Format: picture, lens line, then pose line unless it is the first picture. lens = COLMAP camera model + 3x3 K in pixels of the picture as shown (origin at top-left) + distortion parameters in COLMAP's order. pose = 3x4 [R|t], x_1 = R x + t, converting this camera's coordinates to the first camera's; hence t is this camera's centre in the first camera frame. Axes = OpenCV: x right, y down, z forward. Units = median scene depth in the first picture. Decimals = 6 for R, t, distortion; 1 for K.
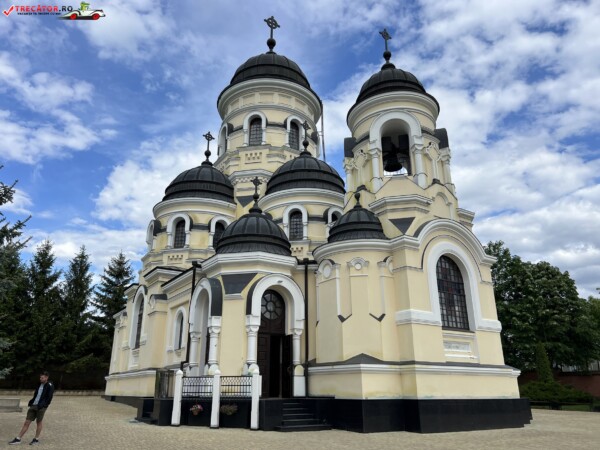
lens RADIAL K [[453.4, 0, 296.3], [0, 453.4, 231.3], [0, 0, 1]] dist [0.071258, -0.087596]
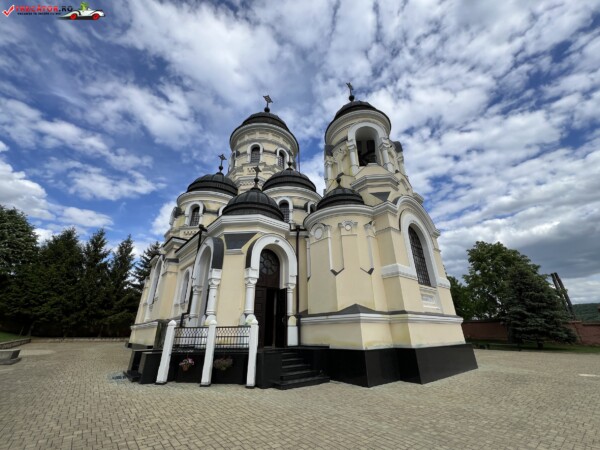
lens RADIAL K [[240.6, 0, 300.3], [0, 240.6, 226.2], [0, 0, 1]] dist [-0.002105, 0.000463]
pose [[0.991351, 0.043530, 0.123807, -0.047628], [-0.032573, 0.995482, -0.089188, 0.110382], [-0.127130, 0.084384, 0.988290, 0.348212]]
